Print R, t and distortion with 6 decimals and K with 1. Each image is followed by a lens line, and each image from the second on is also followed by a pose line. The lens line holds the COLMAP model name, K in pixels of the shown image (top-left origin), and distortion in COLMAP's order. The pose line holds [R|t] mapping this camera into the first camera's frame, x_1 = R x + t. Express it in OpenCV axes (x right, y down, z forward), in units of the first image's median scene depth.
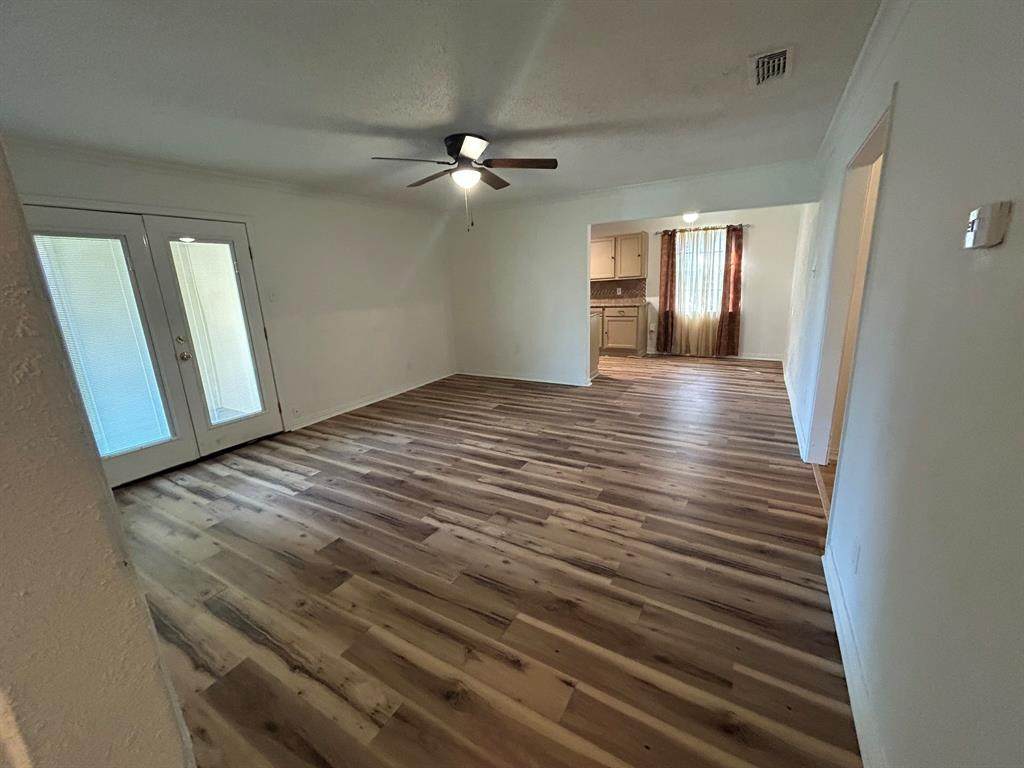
lens RADIAL K [[412.0, 0, 556.4], [0, 412.0, 374.6], [0, 0, 1]] dist [0.003237, 0.000023]
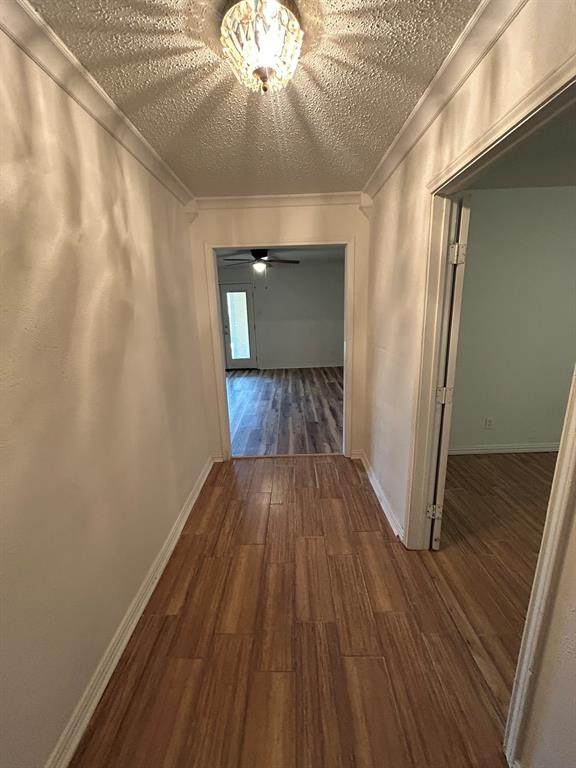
lens RADIAL K [[309.0, 0, 287.3], [0, 309.0, 383.8], [0, 0, 1]] dist [0.003237, 0.000023]
pose [[0.476827, 0.227967, -0.848921, 1.199907], [-0.194921, 0.969161, 0.150771, -0.111719], [0.857112, 0.093581, 0.506558, 0.268100]]
